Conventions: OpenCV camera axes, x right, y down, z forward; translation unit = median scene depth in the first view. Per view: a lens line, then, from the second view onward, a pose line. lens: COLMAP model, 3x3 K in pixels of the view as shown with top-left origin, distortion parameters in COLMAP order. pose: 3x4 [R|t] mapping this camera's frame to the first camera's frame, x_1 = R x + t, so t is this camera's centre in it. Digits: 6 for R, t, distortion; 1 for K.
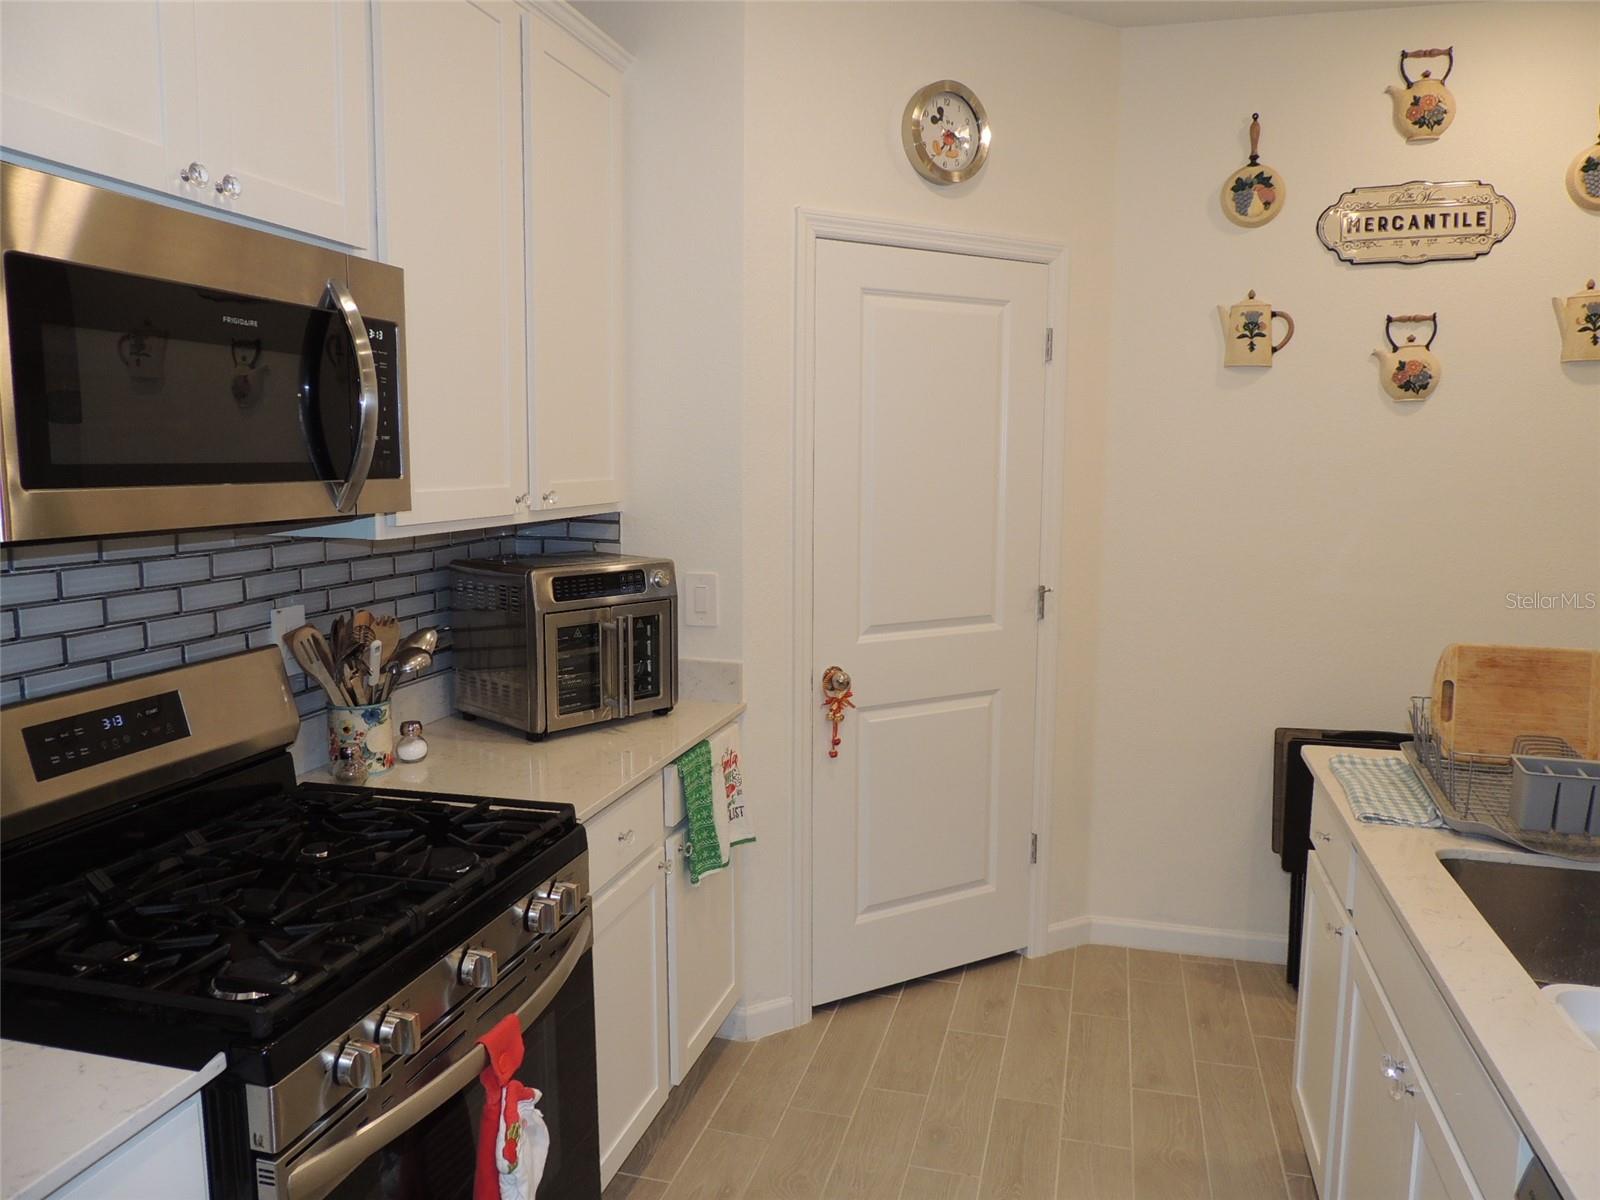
lens RADIAL K [[1136.4, 0, 811.7], [0, 1136.4, 605.6], [0, 0, 1]] dist [-0.021478, 0.001346]
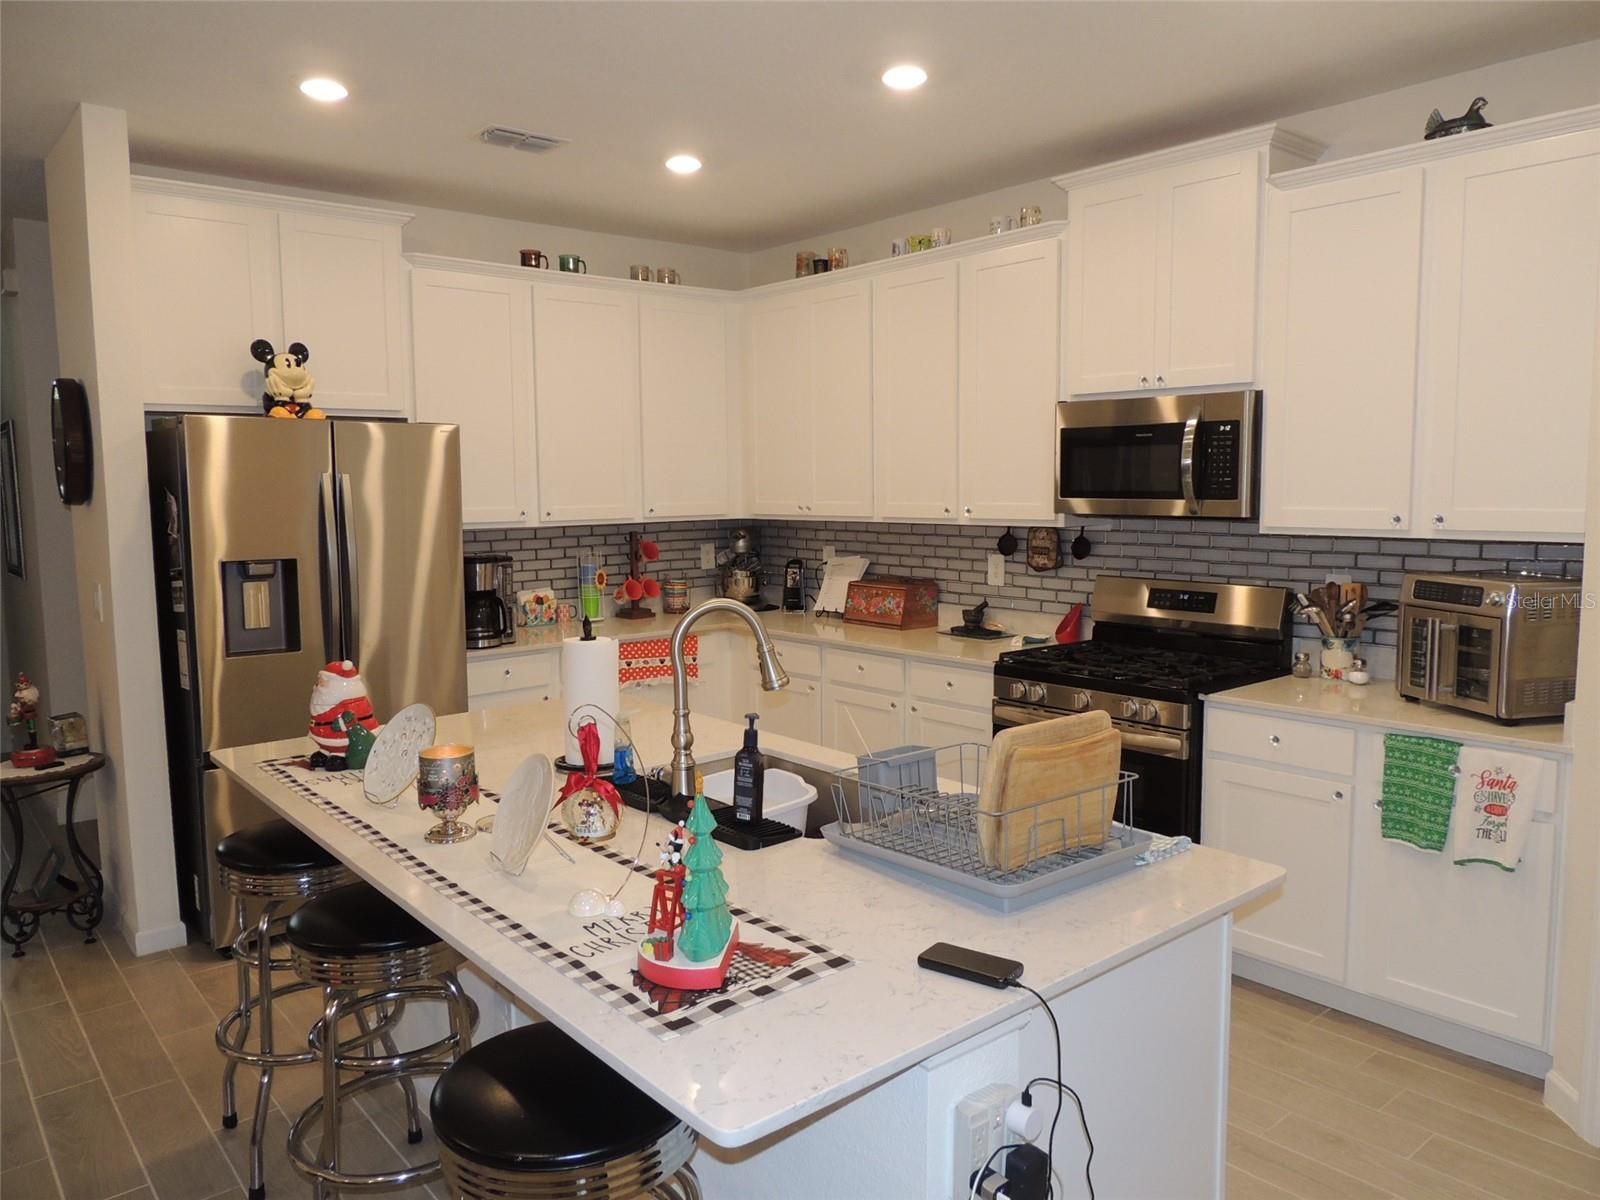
lens RADIAL K [[1135.5, 0, 803.0], [0, 1135.5, 602.2], [0, 0, 1]] dist [-0.024087, -0.002219]
pose [[-0.570105, 0.087196, -0.816932, 1.016120], [-0.101768, 0.979199, 0.175536, -0.126731], [0.815245, 0.183212, -0.549372, 0.920676]]
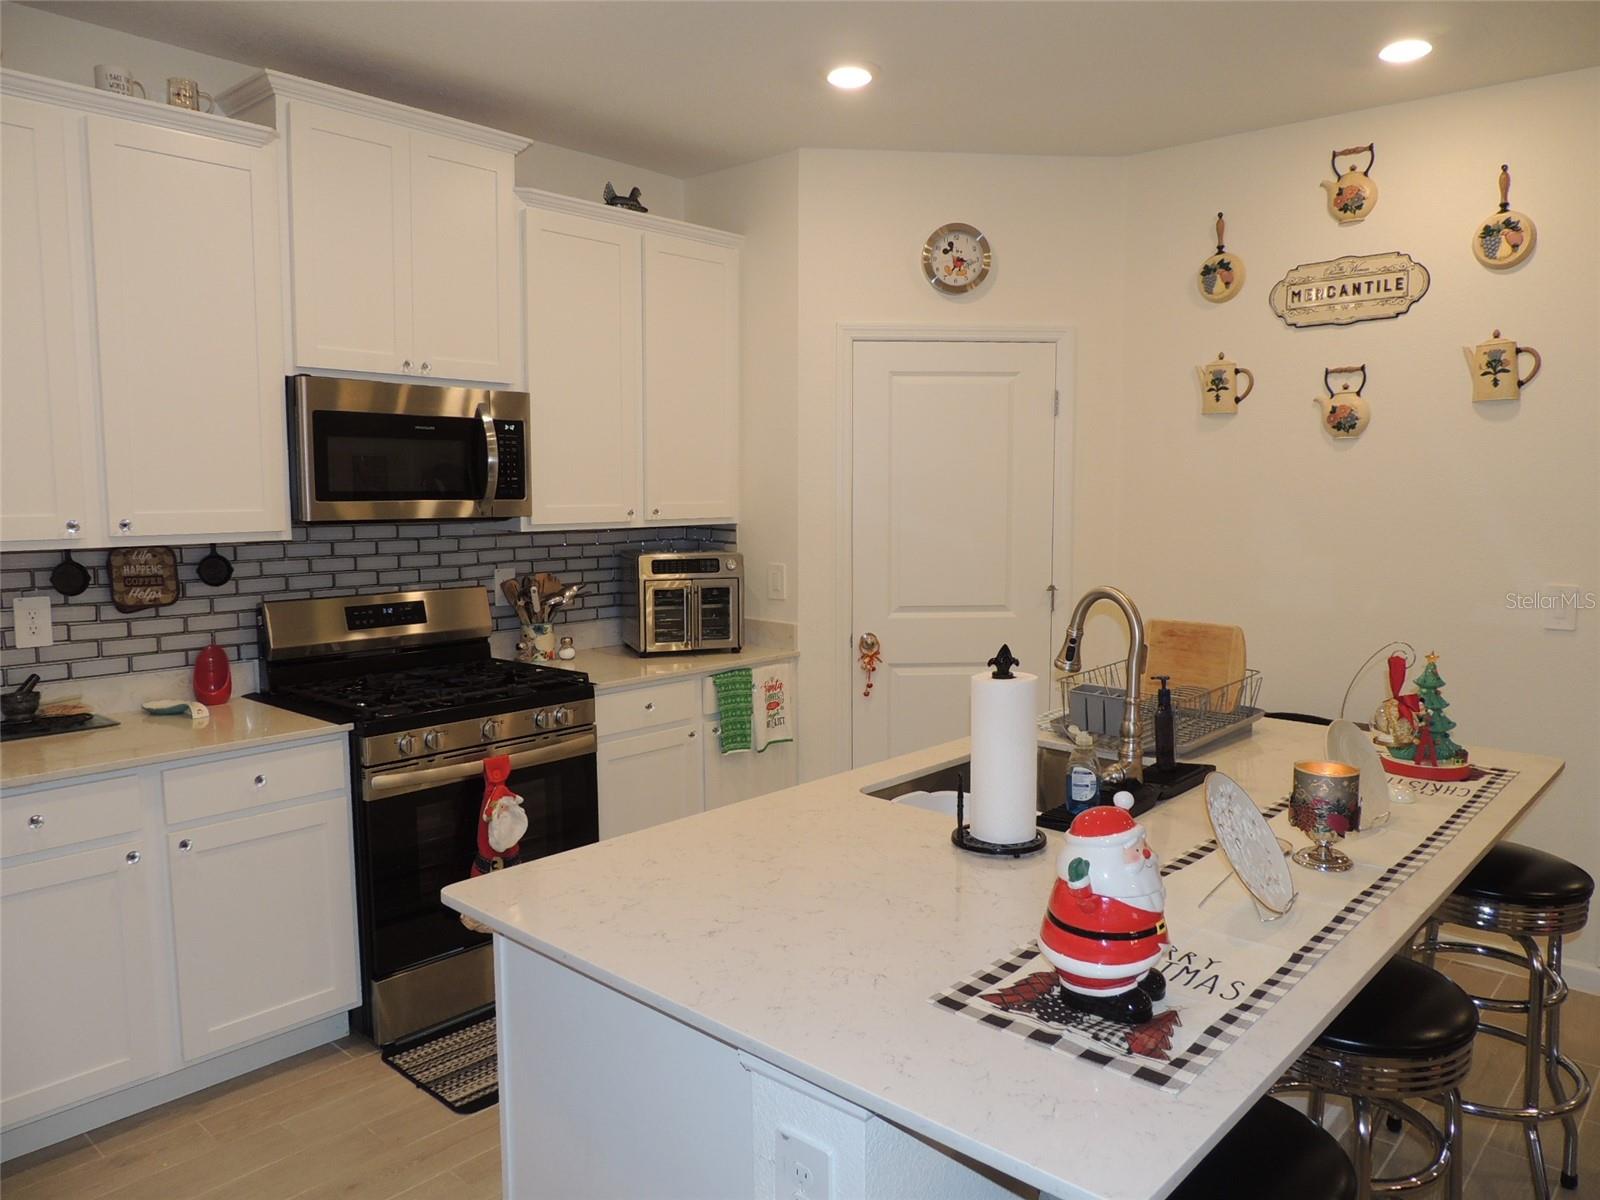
lens RADIAL K [[1136.4, 0, 811.7], [0, 1136.4, 605.6], [0, 0, 1]] dist [-0.021478, 0.001346]
pose [[0.892732, 0.042208, -0.448607, 0.597567], [-0.055209, 0.998348, -0.015936, 0.045880], [0.447193, 0.038994, 0.893587, -0.321056]]
